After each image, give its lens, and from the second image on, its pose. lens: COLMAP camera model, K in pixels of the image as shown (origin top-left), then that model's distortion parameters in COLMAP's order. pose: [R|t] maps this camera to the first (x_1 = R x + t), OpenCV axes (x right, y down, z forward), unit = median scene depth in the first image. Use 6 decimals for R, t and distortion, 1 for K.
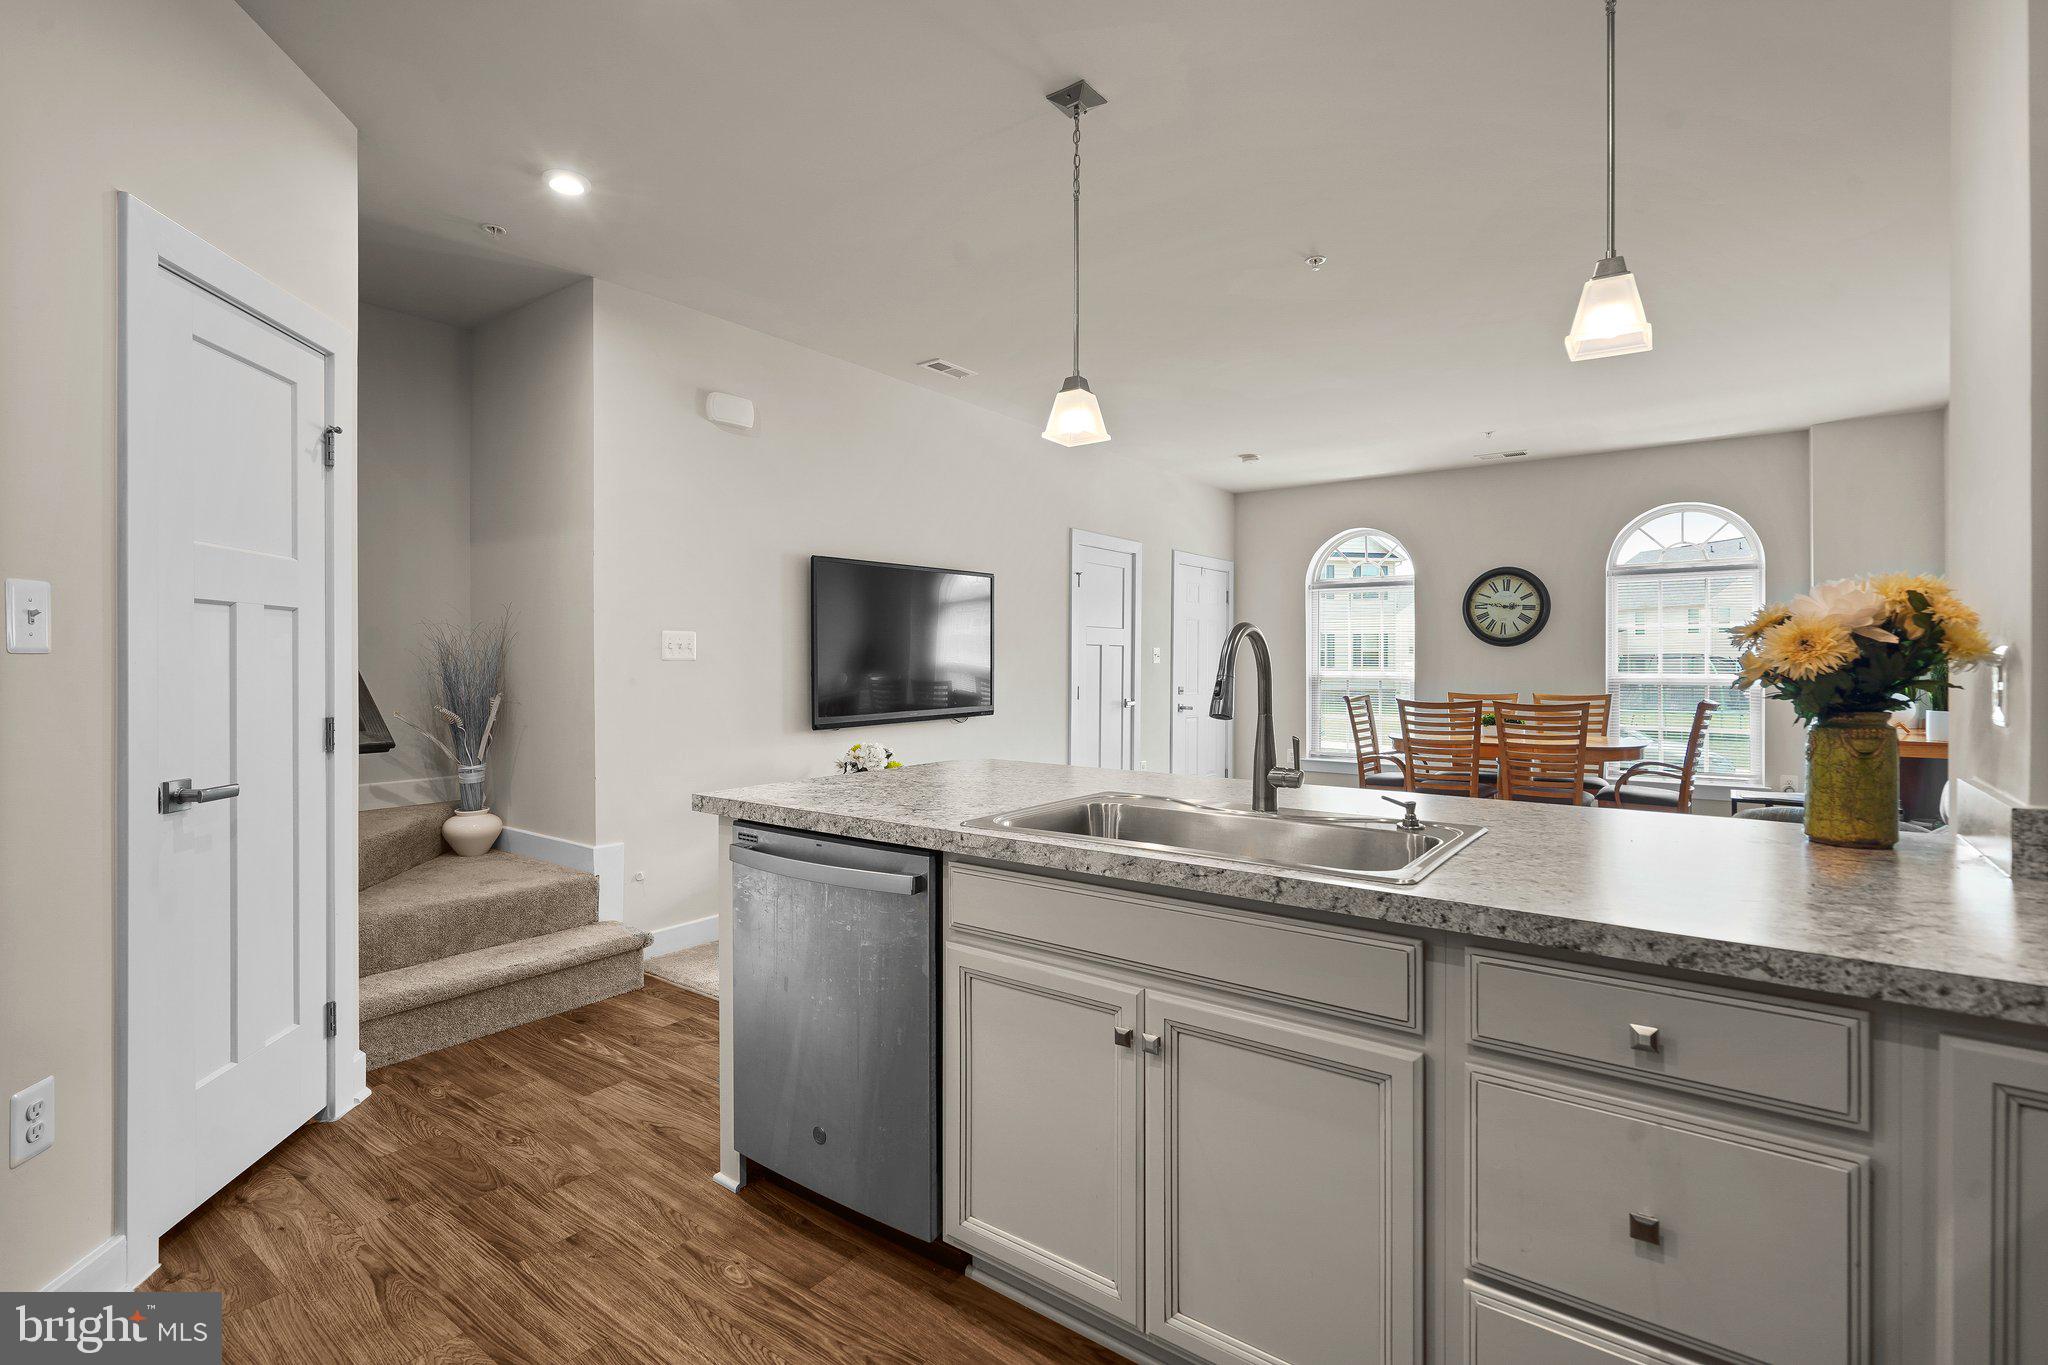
lens RADIAL K [[945.4, 0, 1018.9], [0, 945.4, 670.5], [0, 0, 1]] dist [-0.003404, 0.001010]
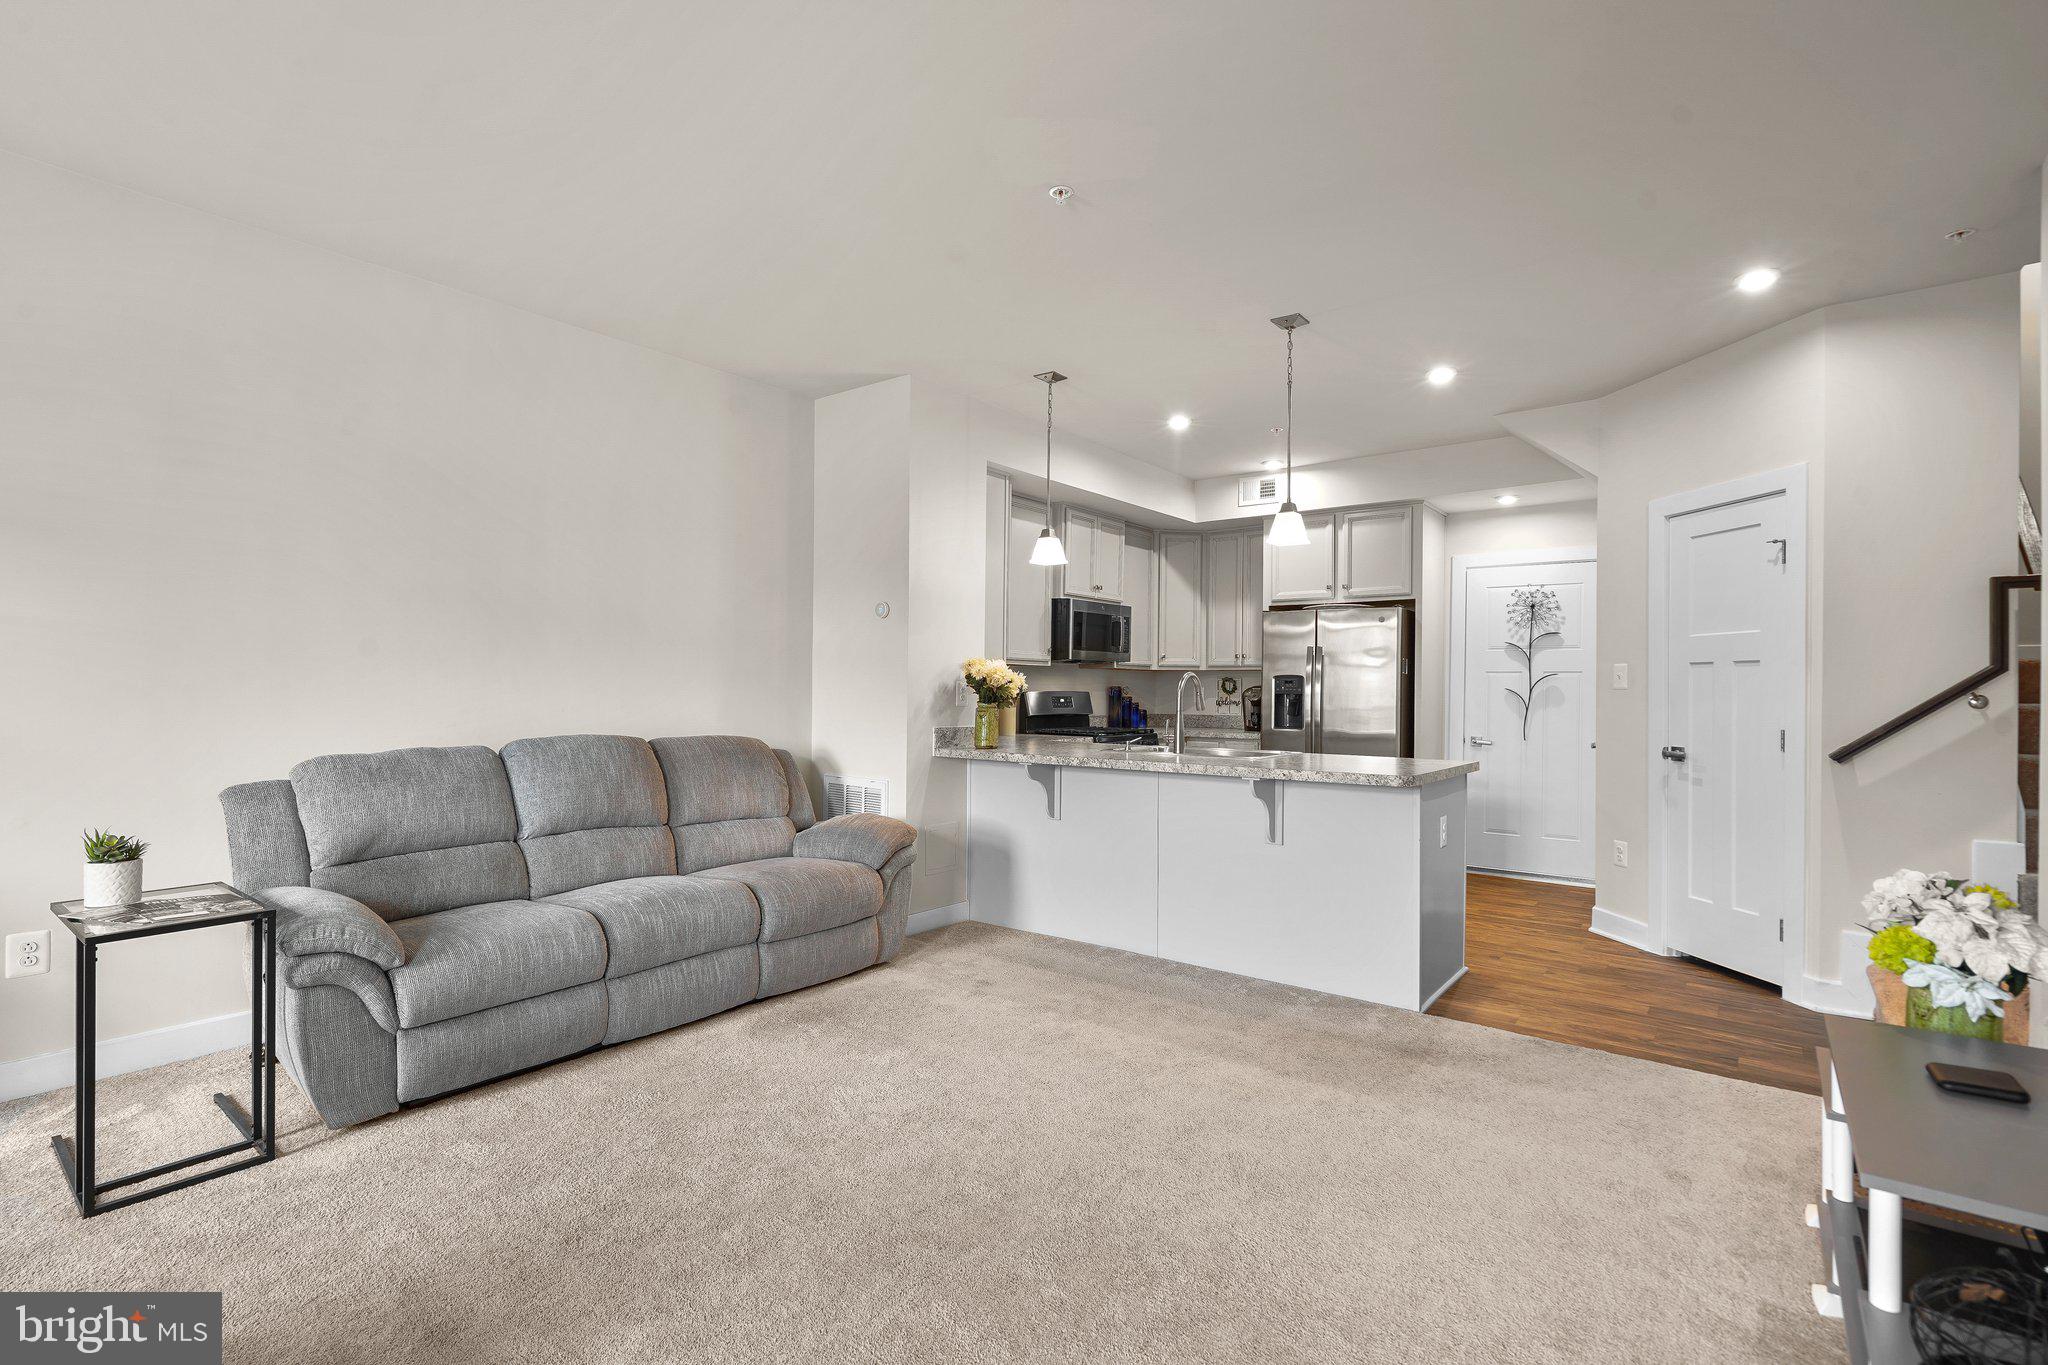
lens RADIAL K [[944.1, 0, 1020.4], [0, 944.1, 689.4], [0, 0, 1]] dist [-0.001580, 0.000796]
pose [[-0.999617, -0.009415, 0.026025, 0.172644], [-0.009219, 0.999928, 0.007638, -0.006100], [-0.026095, 0.007395, -0.999632, 0.963965]]
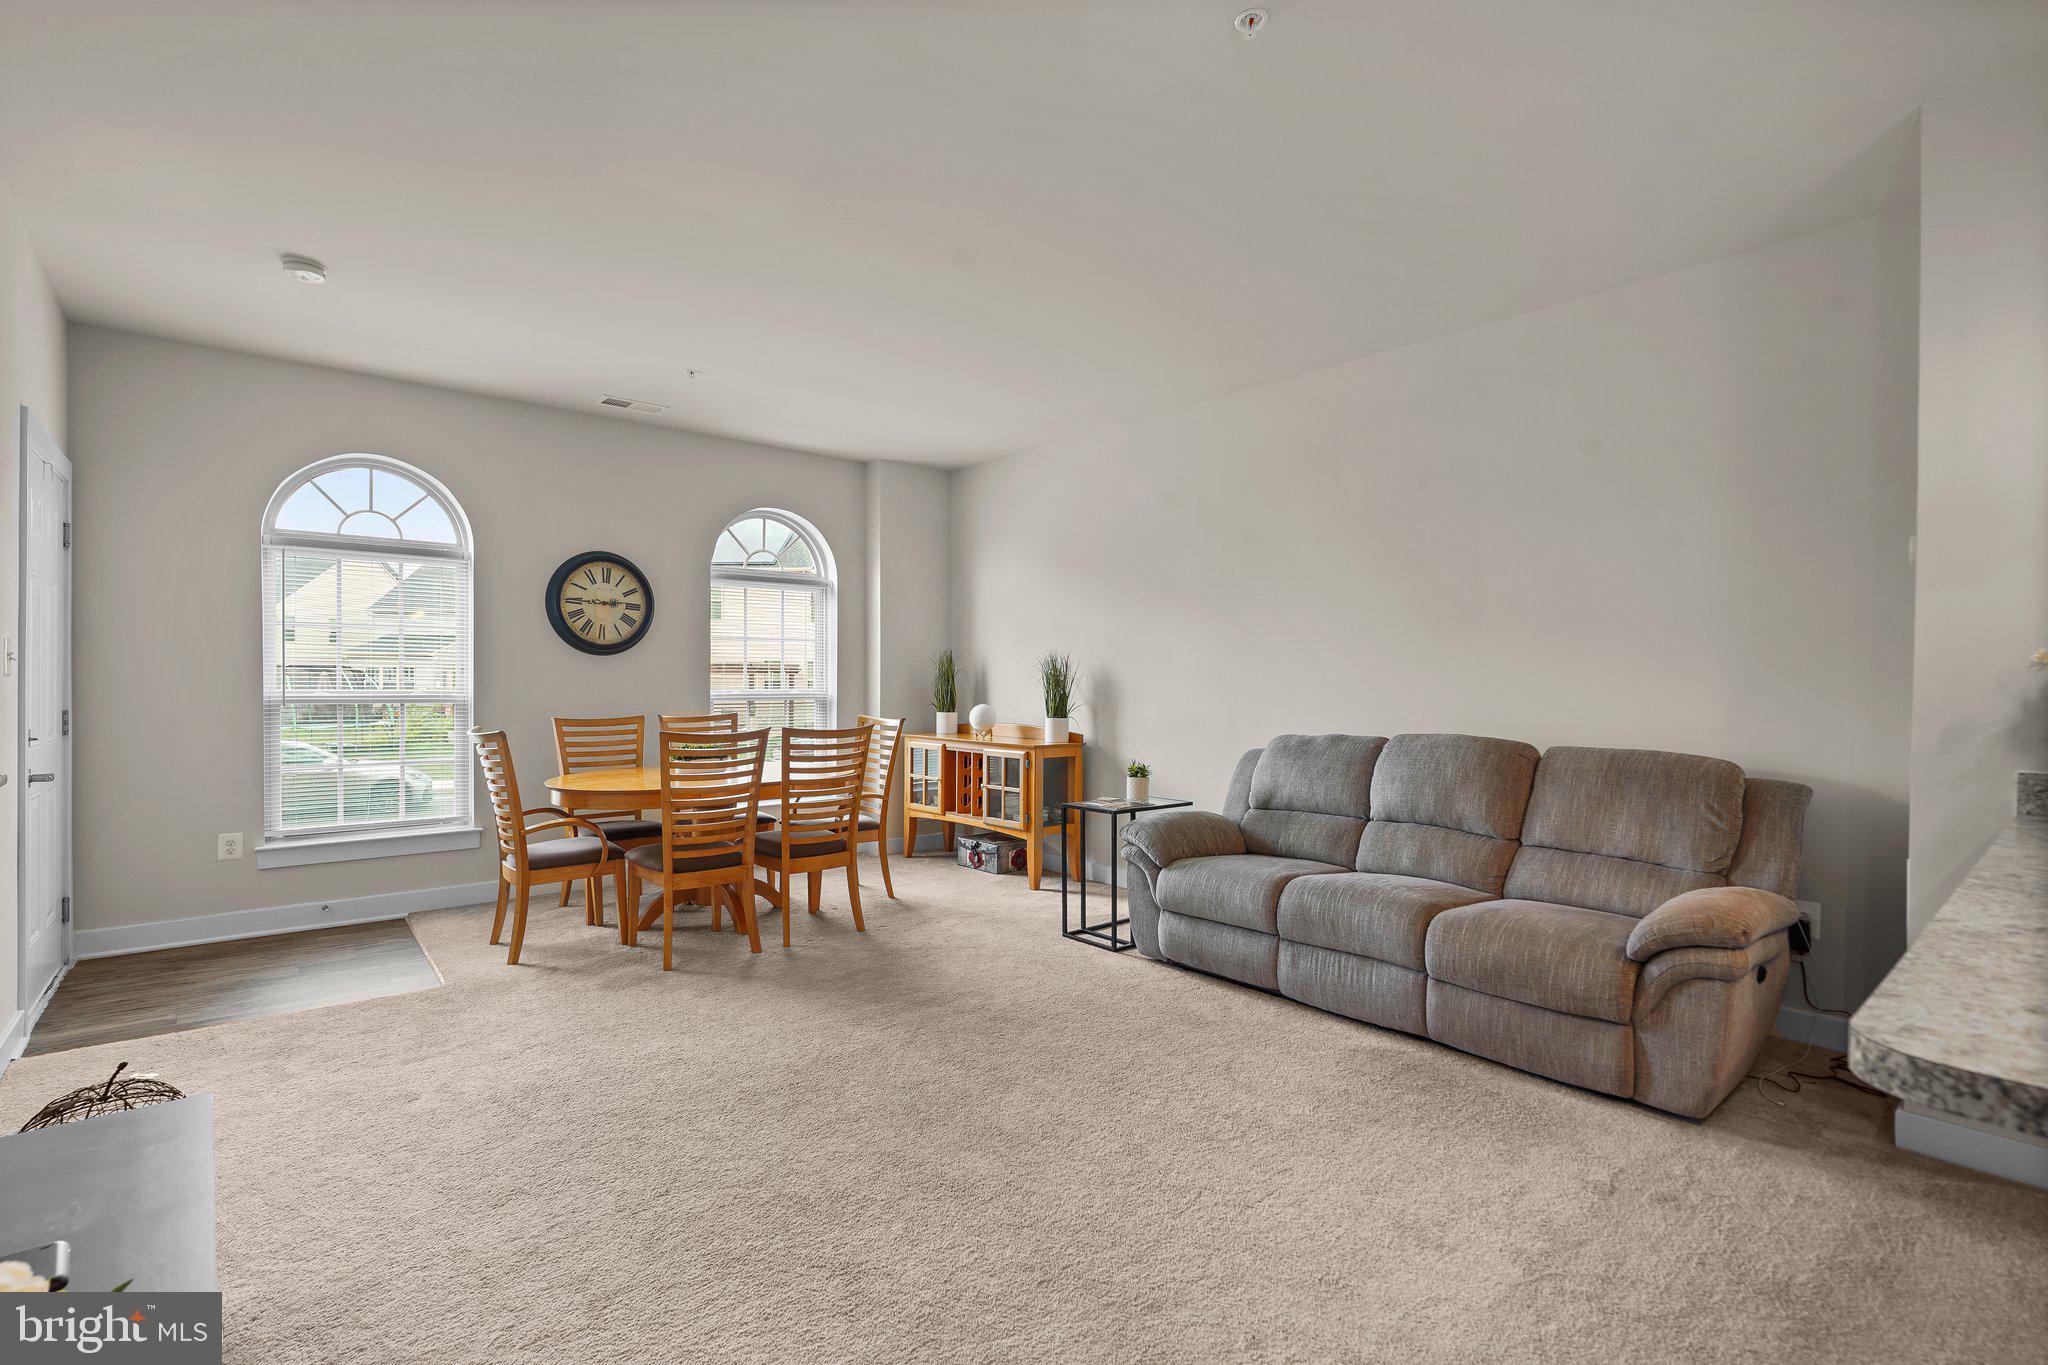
lens RADIAL K [[944.1, 0, 1020.4], [0, 944.1, 689.4], [0, 0, 1]] dist [-0.001580, 0.000796]
pose [[0.223119, -0.010452, 0.974735, -0.168111], [0.001006, 0.999944, 0.010492, -0.005806], [-0.974791, -0.001361, 0.223117, 0.534754]]
